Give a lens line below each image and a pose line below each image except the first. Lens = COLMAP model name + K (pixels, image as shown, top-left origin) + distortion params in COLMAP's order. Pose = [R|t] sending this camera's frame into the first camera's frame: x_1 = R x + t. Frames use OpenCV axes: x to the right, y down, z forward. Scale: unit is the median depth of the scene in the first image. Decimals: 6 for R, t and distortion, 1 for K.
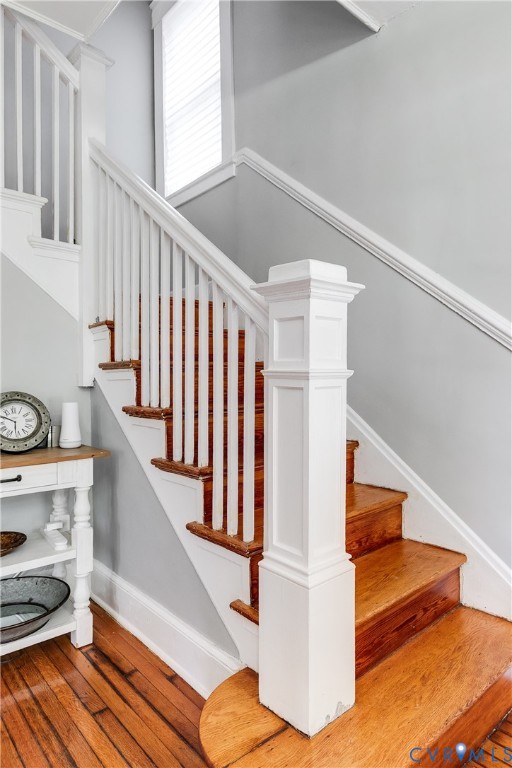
lens RADIAL K [[468.0, 0, 255.0], [0, 468.0, 382.3], [0, 0, 1]] dist [-0.002917, 0.001225]
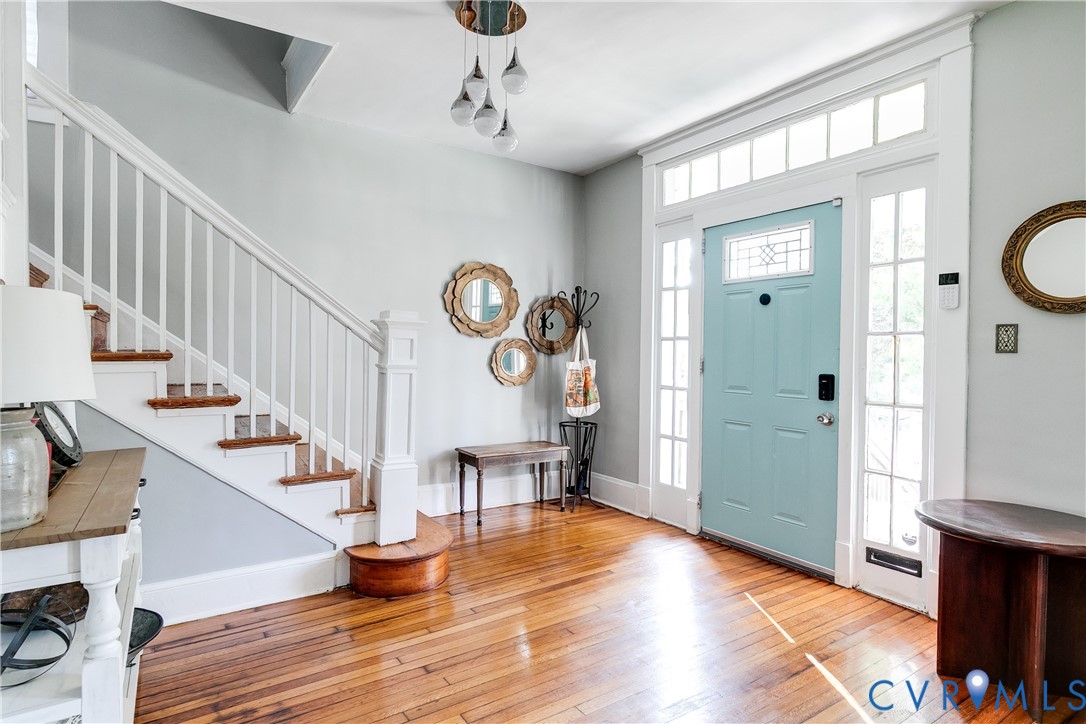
lens RADIAL K [[568.7, 0, 550.0], [0, 568.7, 356.6], [0, 0, 1]] dist [0.002604, -0.000822]
pose [[0.141275, -0.002206, 0.989968, -1.719159], [-0.003862, 0.999989, 0.002780, -0.052758], [-0.989963, -0.004216, 0.141265, 0.022187]]
